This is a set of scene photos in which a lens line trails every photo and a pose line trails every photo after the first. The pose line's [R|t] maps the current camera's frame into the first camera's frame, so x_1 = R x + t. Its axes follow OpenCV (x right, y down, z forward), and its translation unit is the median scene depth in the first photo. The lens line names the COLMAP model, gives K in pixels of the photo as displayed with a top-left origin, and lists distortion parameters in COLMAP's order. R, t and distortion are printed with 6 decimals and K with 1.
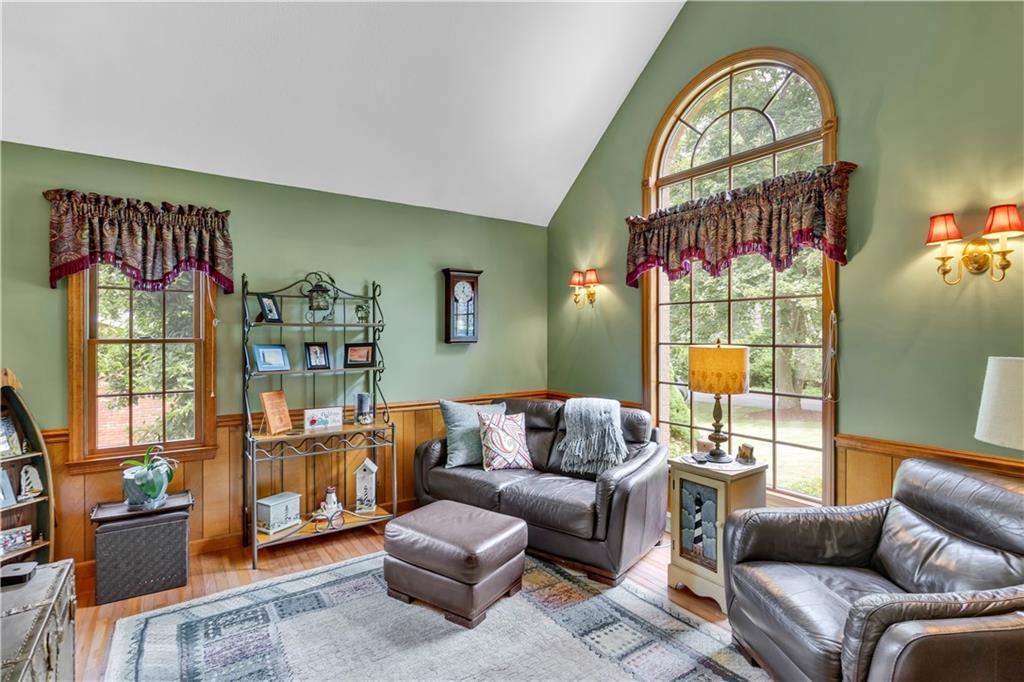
lens RADIAL K [[493.5, 0, 504.6], [0, 493.5, 338.8], [0, 0, 1]] dist [-0.004043, 0.000069]
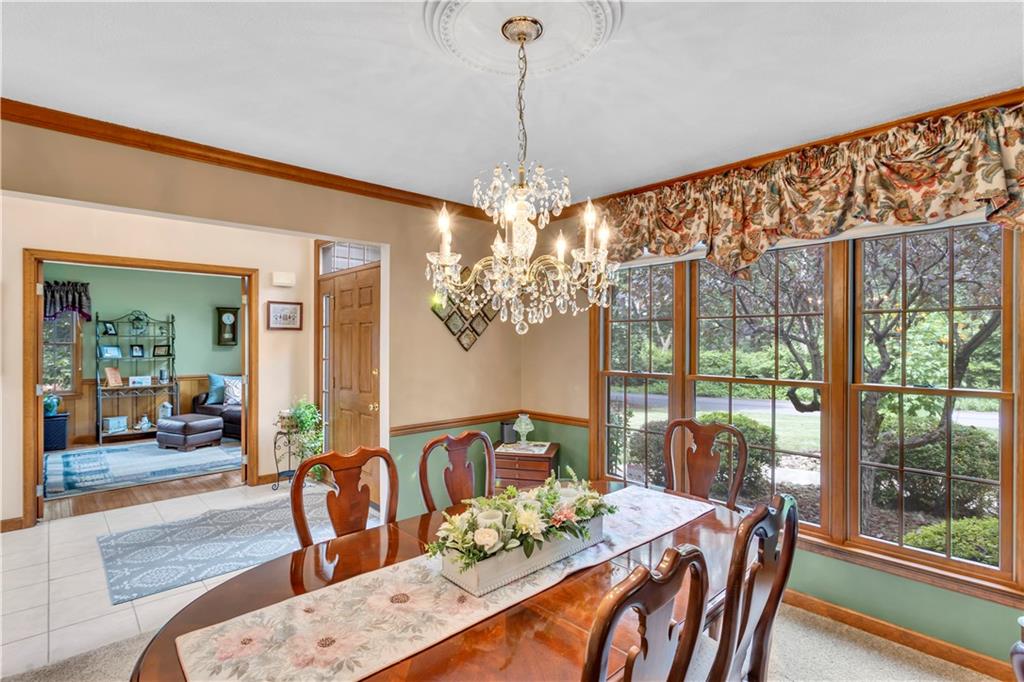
lens RADIAL K [[493.5, 0, 506.4], [0, 493.5, 344.3], [0, 0, 1]] dist [-0.004043, 0.000069]
pose [[0.988579, 0.000991, 0.150698, 0.906279], [-0.000761, 0.999998, -0.001580, 0.008492], [-0.150700, 0.001448, 0.988579, -1.377855]]
